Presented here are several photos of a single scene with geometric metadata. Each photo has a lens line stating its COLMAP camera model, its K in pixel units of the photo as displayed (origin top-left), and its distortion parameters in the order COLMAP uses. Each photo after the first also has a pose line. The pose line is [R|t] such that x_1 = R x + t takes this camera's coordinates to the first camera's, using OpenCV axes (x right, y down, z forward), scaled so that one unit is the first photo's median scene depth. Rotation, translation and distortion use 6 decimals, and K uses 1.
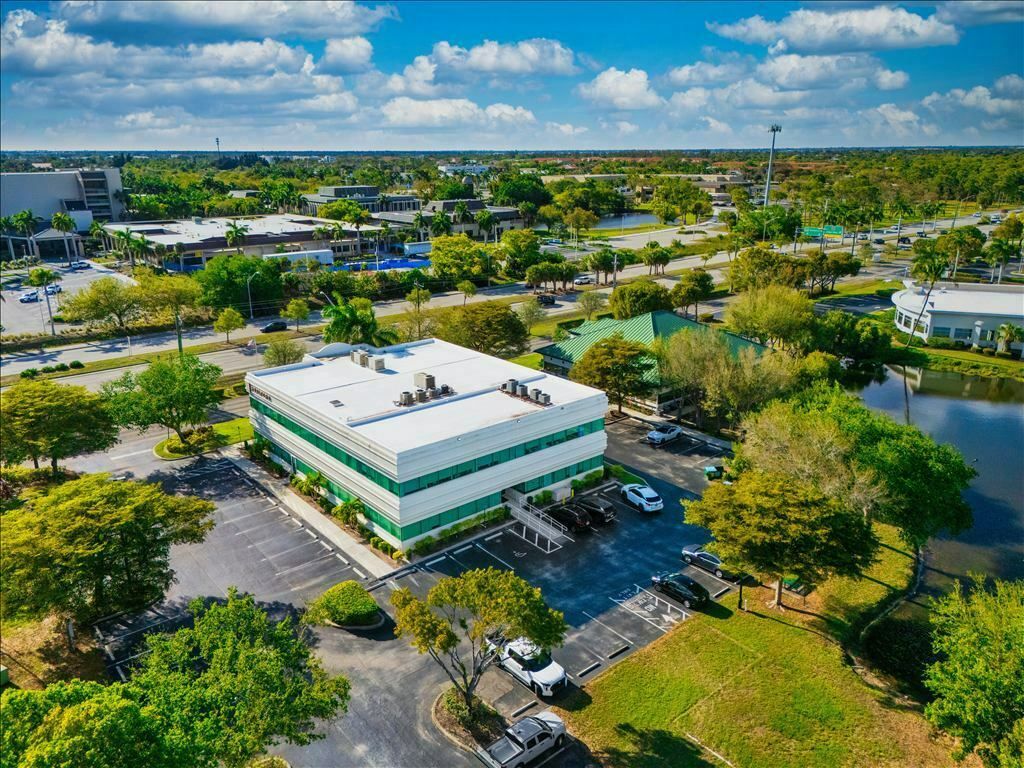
lens RADIAL K [[745.2, 0, 510.1], [0, 745.2, 385.6], [0, 0, 1]] dist [0.025958, -0.002839]
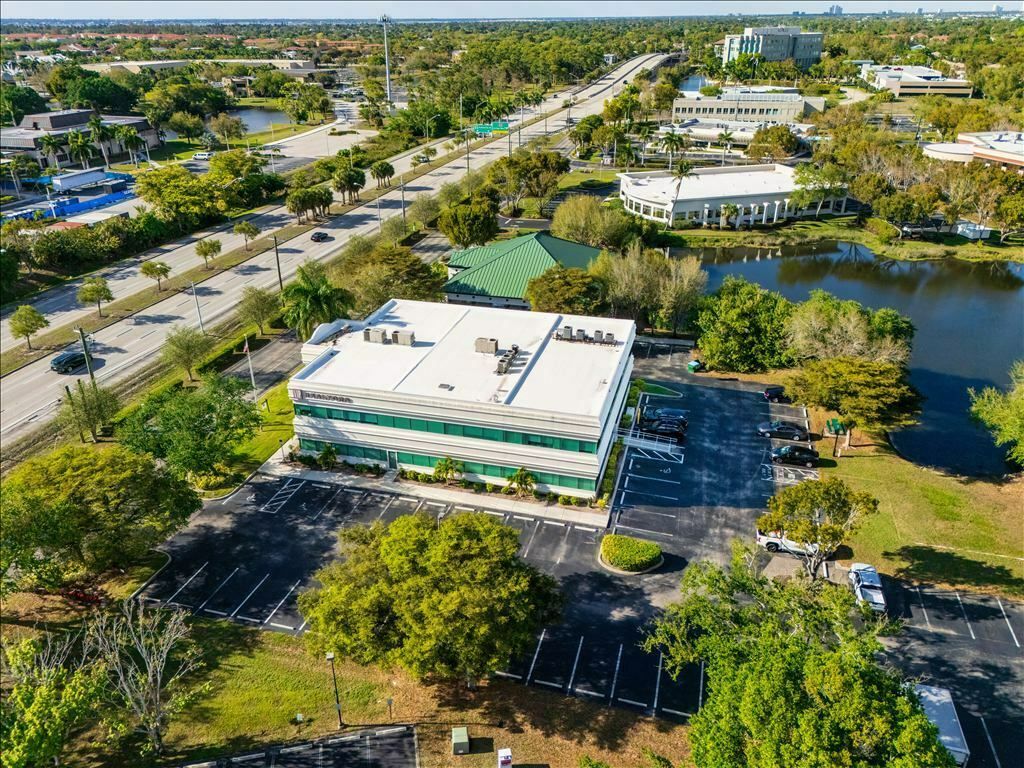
lens RADIAL K [[745.2, 0, 510.0], [0, 745.2, 381.4], [0, 0, 1]] dist [0.025958, -0.002839]
pose [[0.830772, -0.243741, 0.500408, -0.588617], [0.170880, 0.967294, 0.187461, -0.139243], [-0.529734, -0.070228, 0.845252, 0.102239]]
